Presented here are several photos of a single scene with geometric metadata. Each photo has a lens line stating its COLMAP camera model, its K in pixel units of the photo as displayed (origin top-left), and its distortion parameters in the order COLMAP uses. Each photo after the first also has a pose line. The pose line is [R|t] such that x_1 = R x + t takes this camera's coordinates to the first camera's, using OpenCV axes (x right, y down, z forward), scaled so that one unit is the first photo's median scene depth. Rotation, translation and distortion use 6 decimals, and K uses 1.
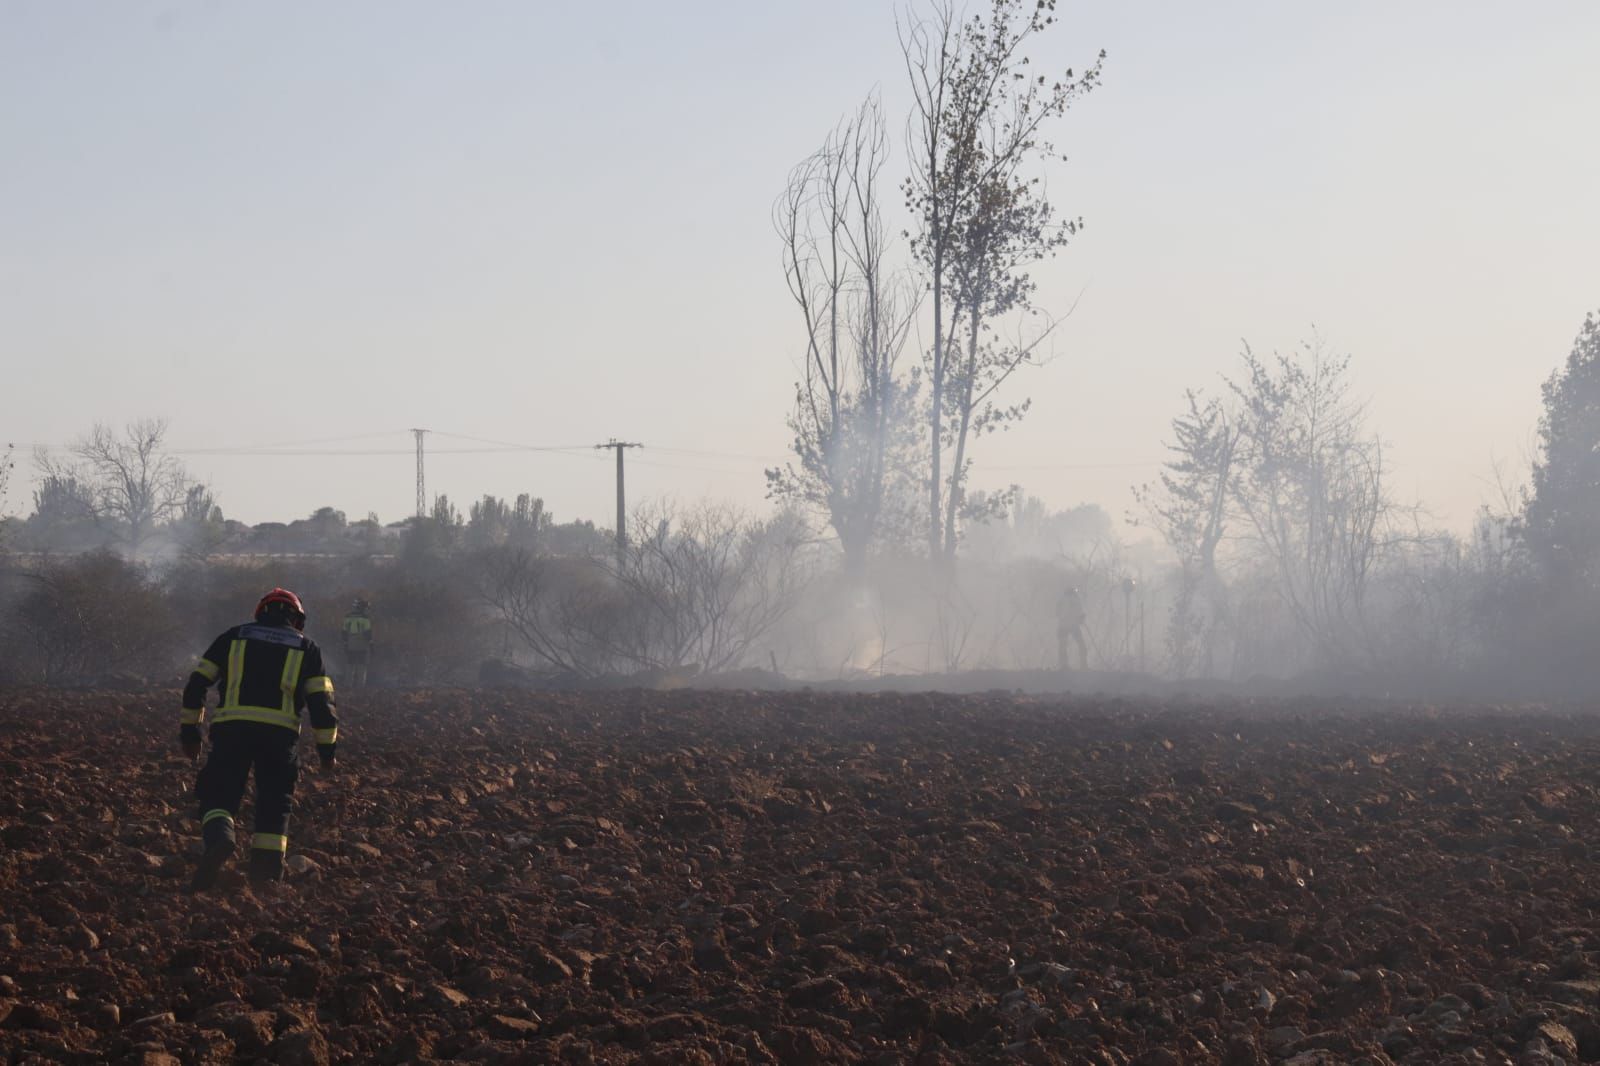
lens RADIAL K [[7551.0, 0, 800.0], [0, 7551.0, 533.0], [0, 0, 1]] dist [0.871869, 26.914071]
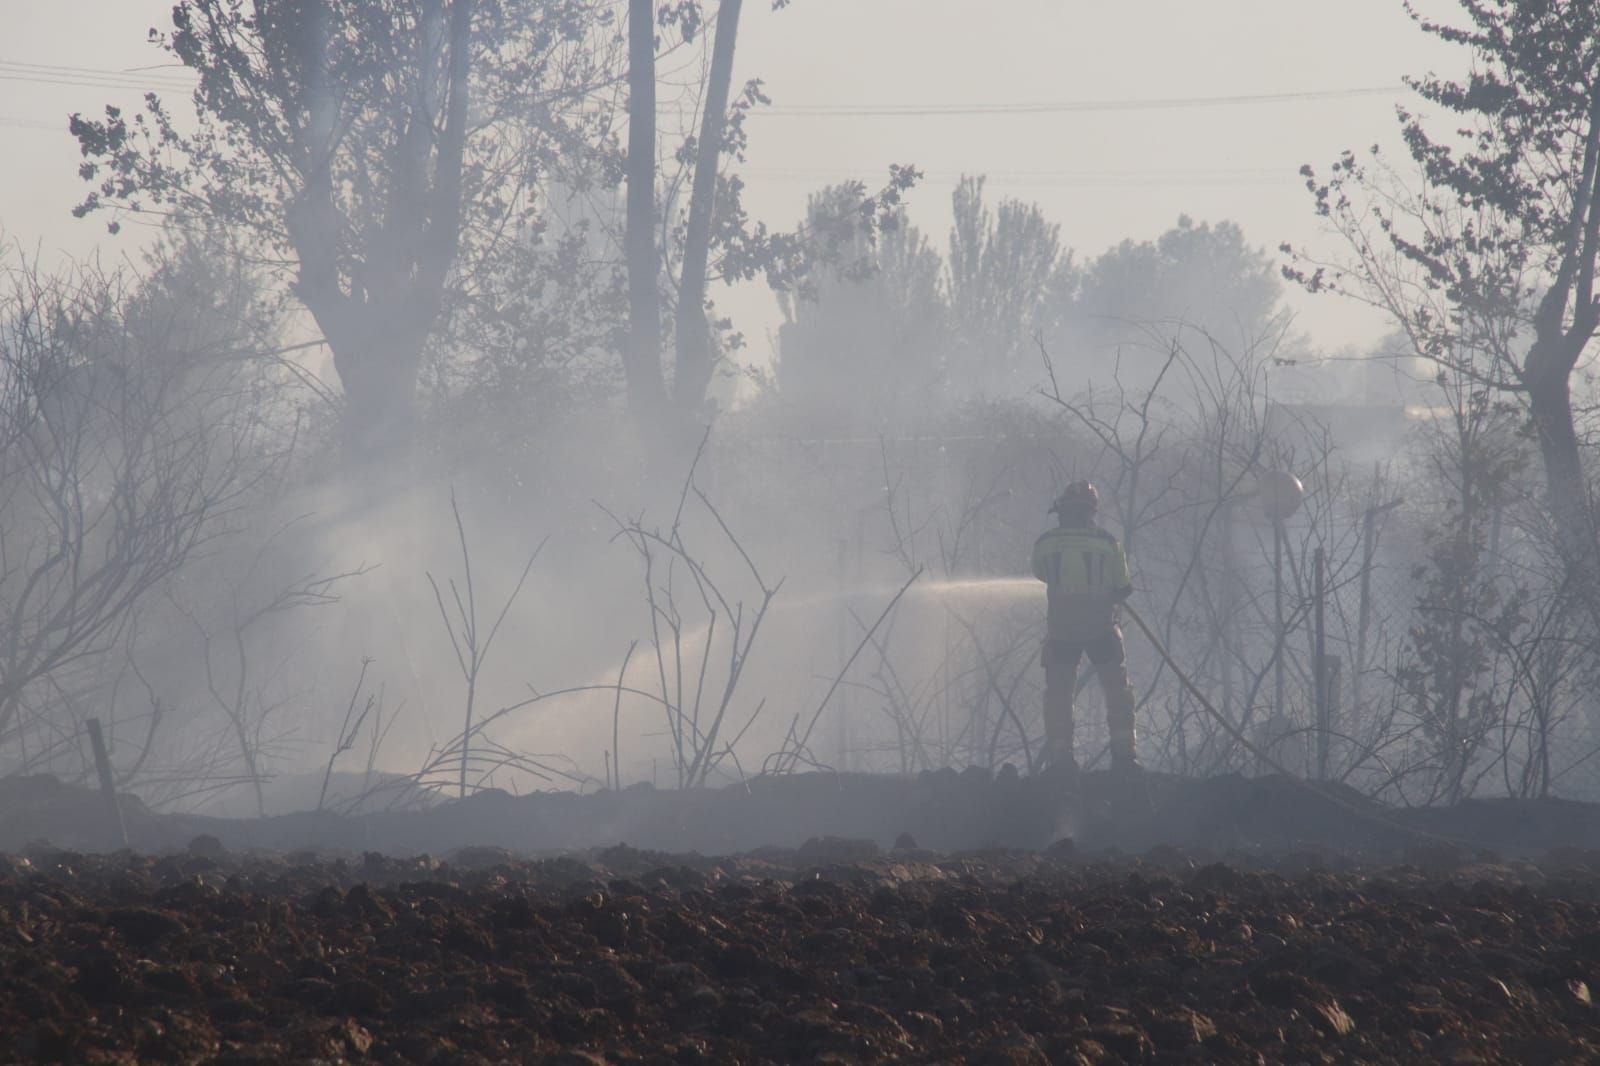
lens RADIAL K [[7551.0, 0, 800.0], [0, 7551.0, 533.0], [0, 0, 1]] dist [0.871869, 26.914071]
pose [[0.993611, -0.001010, 0.112853, -0.010286], [0.004204, 0.999597, -0.028072, 0.016947], [-0.112780, 0.028367, 0.993215, 0.695841]]
